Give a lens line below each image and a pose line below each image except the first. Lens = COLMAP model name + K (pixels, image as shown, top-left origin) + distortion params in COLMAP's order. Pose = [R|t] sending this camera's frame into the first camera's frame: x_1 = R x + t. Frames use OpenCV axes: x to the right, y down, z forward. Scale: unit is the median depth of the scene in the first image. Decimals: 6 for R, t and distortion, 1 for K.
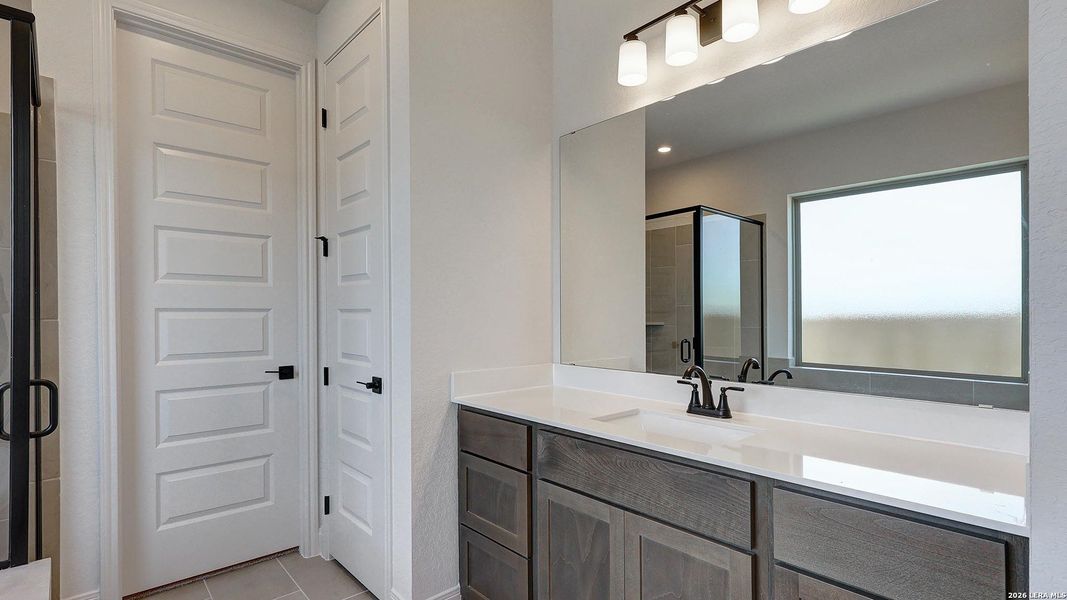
lens RADIAL K [[506.1, 0, 534.3], [0, 506.1, 317.6], [0, 0, 1]] dist [0.003168, 0.000626]
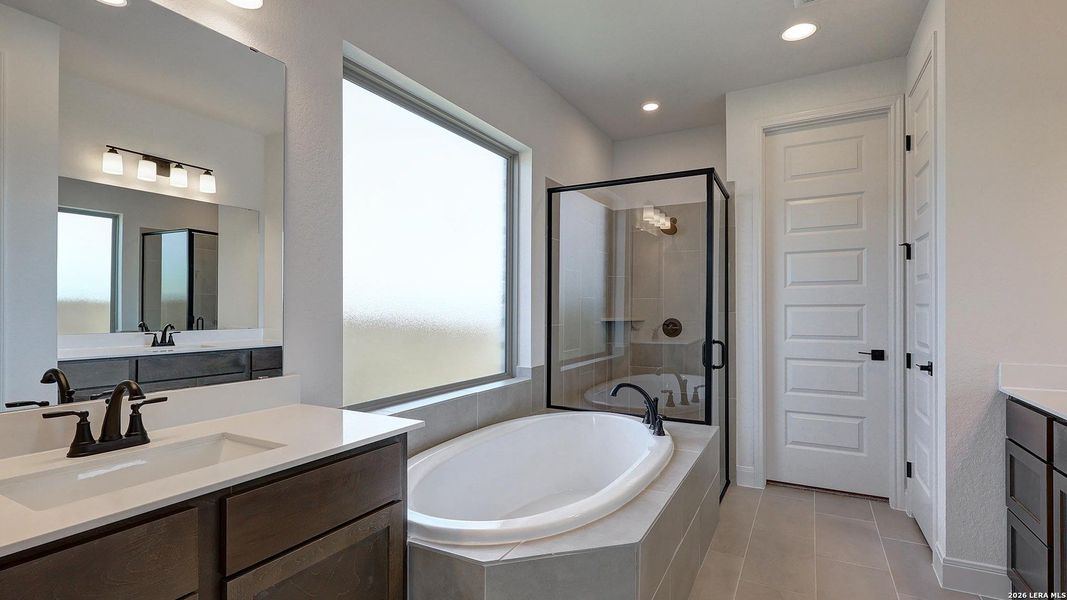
lens RADIAL K [[506.1, 0, 534.3], [0, 506.1, 317.6], [0, 0, 1]] dist [0.003168, 0.000626]
pose [[0.314946, 0.010903, -0.949047, 0.481835], [-0.002851, 0.999940, 0.010541, 0.005848], [0.949105, -0.000614, 0.314959, -0.224556]]
